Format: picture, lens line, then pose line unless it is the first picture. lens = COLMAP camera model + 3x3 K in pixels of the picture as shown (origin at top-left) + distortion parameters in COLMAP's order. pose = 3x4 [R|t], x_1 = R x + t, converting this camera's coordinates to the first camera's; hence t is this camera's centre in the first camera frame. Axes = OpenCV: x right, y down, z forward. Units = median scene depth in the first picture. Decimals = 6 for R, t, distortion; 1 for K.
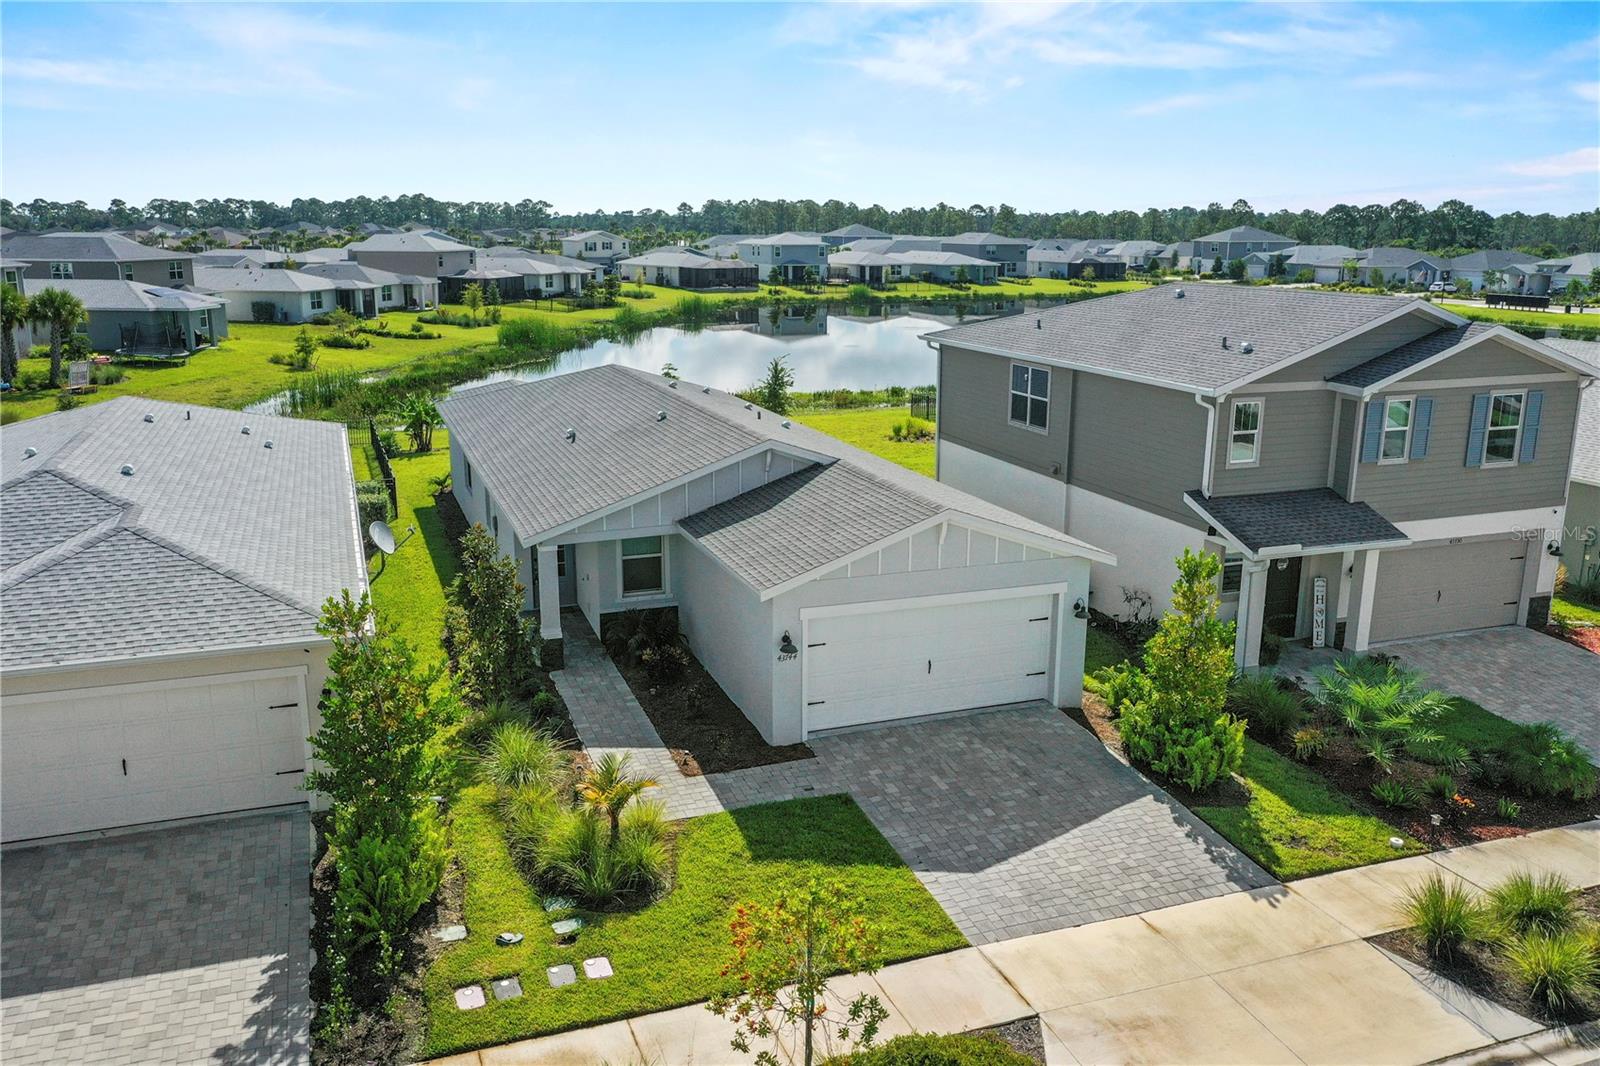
lens RADIAL K [[1279.5, 0, 802.9], [0, 1279.5, 538.6], [0, 0, 1]] dist [-0.012093, 0.012759]
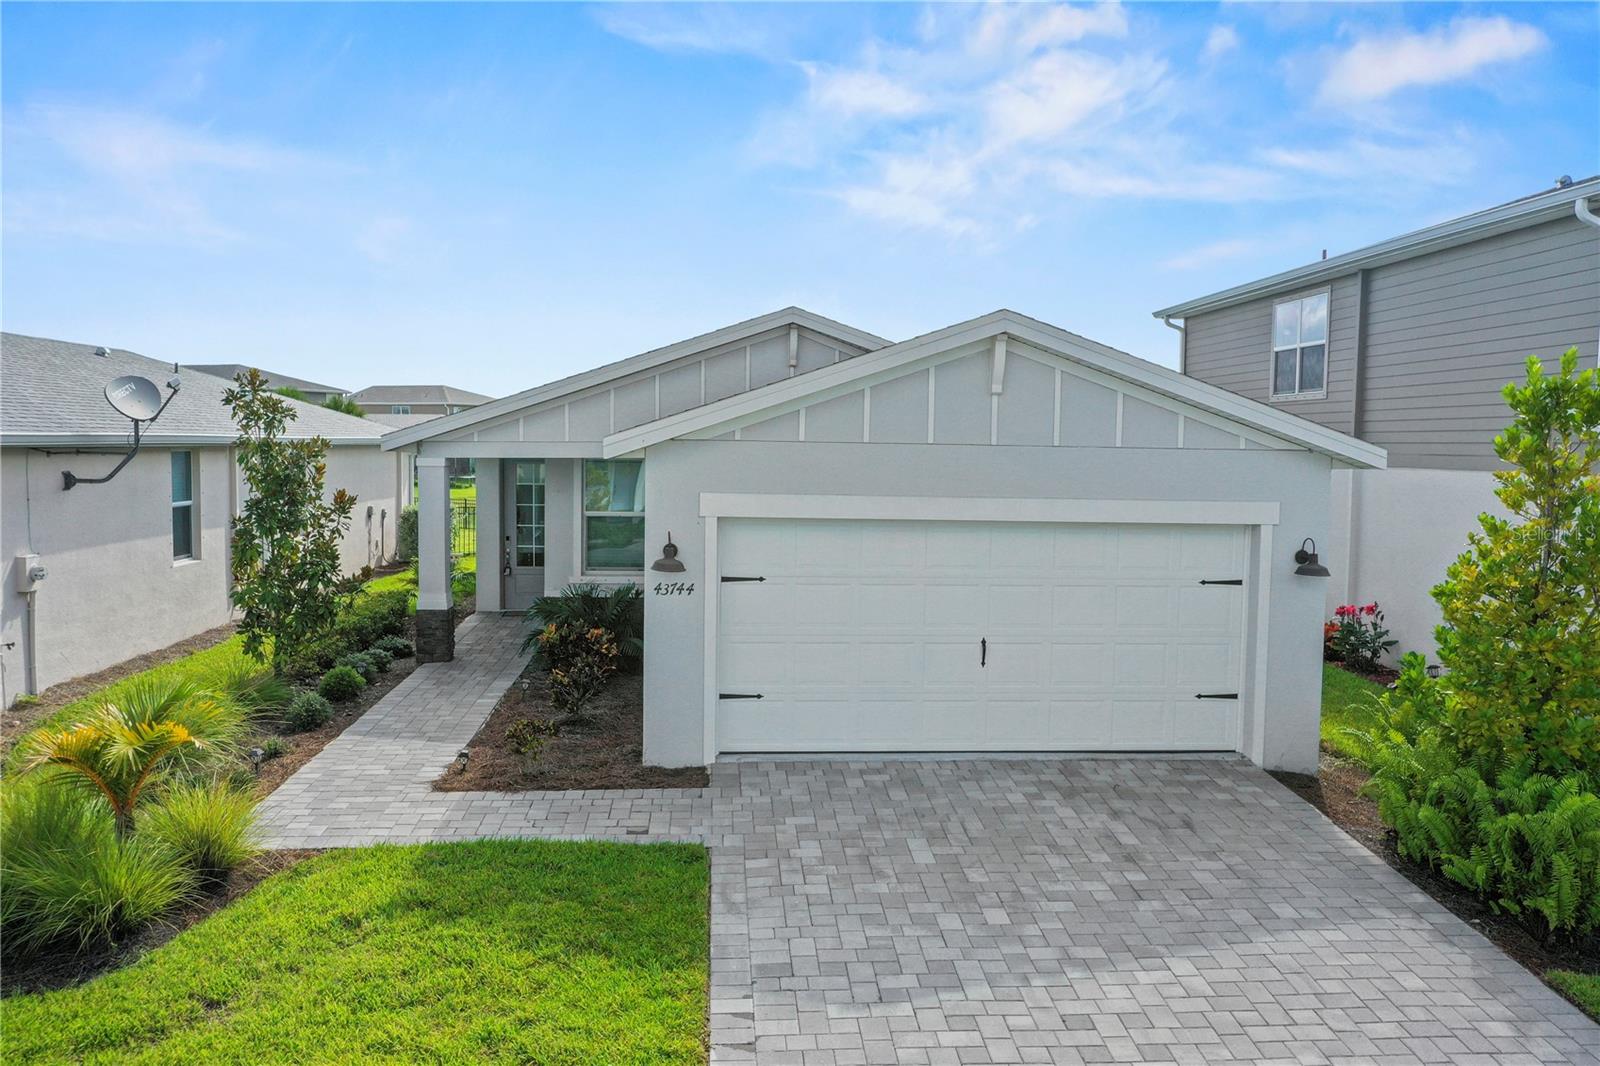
lens RADIAL K [[1279.5, 0, 797.0], [0, 1279.5, 525.2], [0, 0, 1]] dist [-0.012093, 0.012759]
pose [[0.957995, 0.030132, -0.285196, 0.189471], [-0.080542, 0.982709, -0.166719, 0.156349], [0.275242, 0.182687, 0.943858, 0.541831]]
